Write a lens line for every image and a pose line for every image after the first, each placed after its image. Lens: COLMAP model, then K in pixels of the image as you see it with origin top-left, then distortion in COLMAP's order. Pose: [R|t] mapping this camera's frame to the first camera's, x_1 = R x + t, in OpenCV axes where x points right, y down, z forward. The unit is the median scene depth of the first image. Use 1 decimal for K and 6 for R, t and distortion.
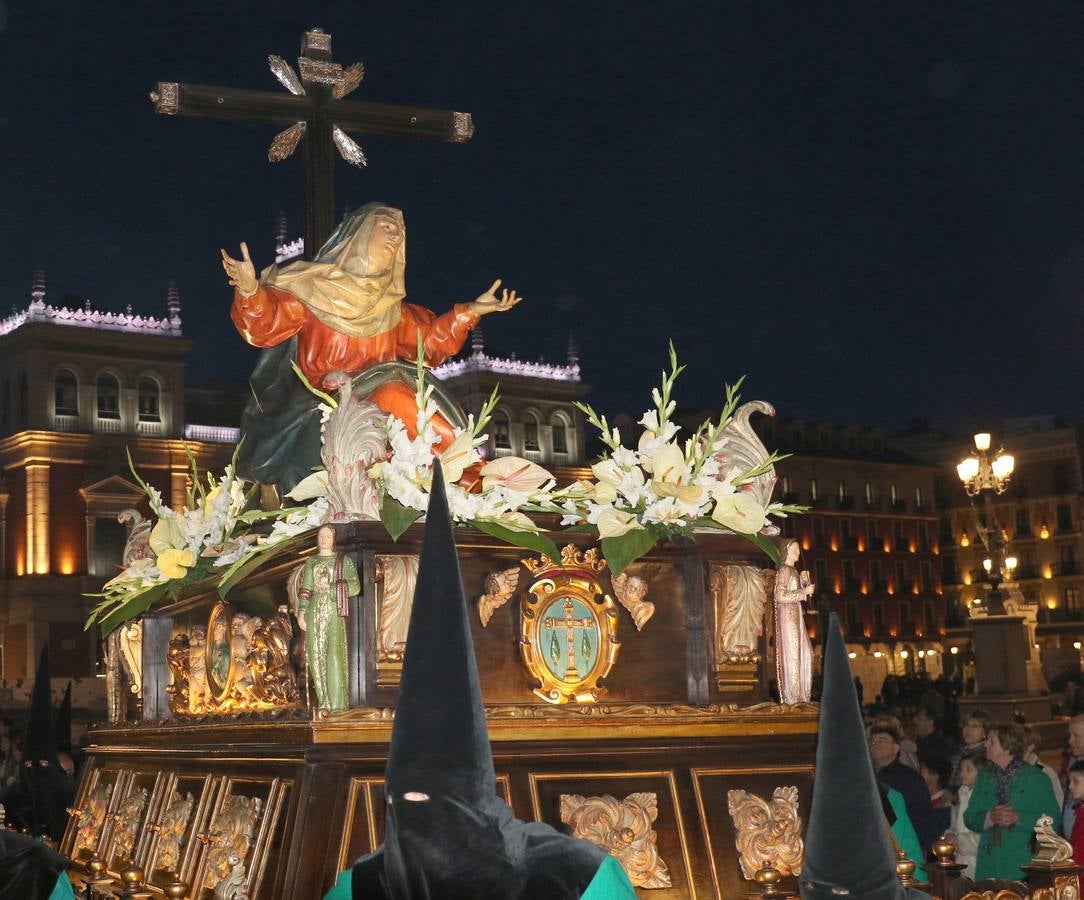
lens RADIAL K [[2100.6, 0, 542.0], [0, 2100.6, 450.0], [0, 0, 1]] dist [-0.030878, -0.058076]
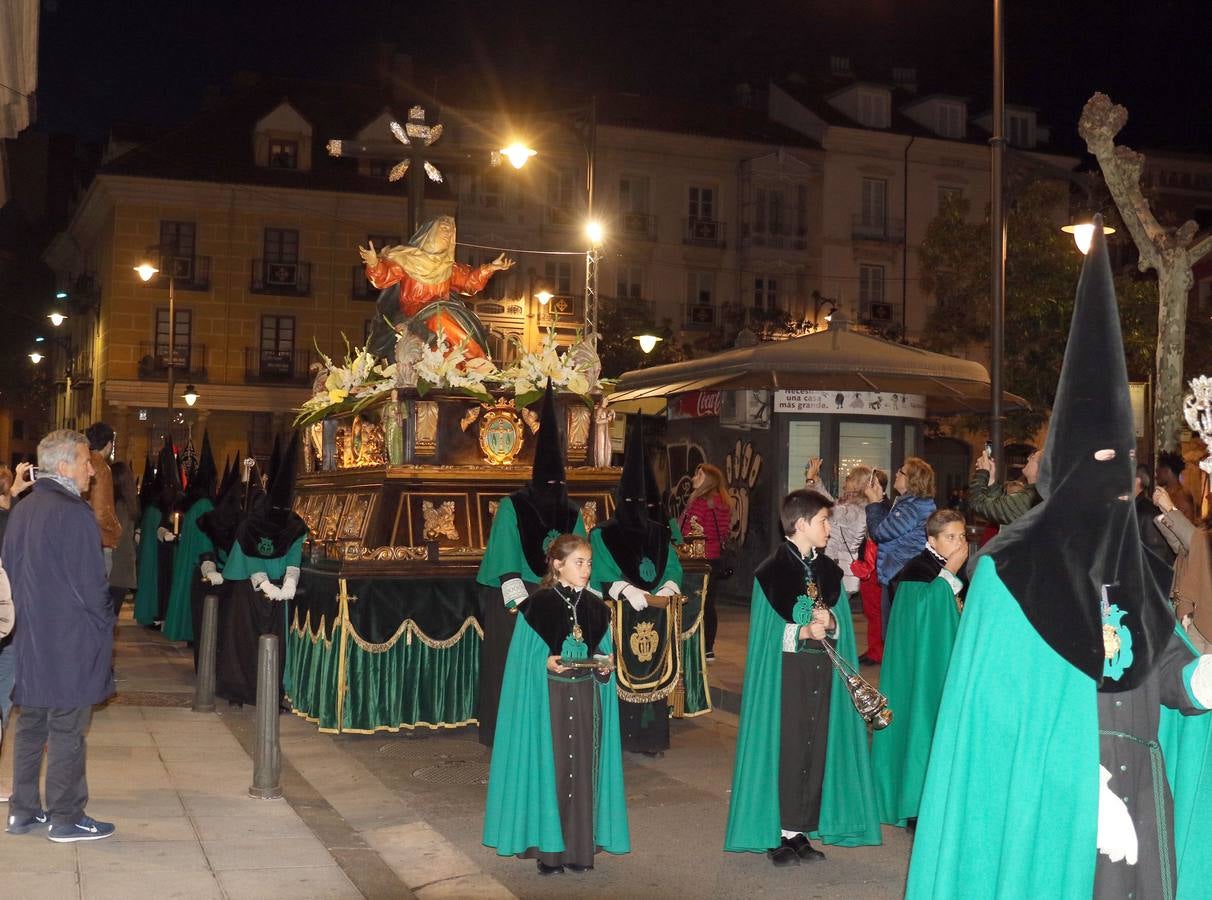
lens RADIAL K [[1530.9, 0, 606.0], [0, 1530.9, 450.0], [0, 0, 1]] dist [0.010175, 0.013926]
pose [[0.999725, 0.021248, -0.009970, 0.124406], [-0.020097, 0.994374, 0.103998, -0.064404], [0.012124, -0.103769, 0.994528, -0.591047]]
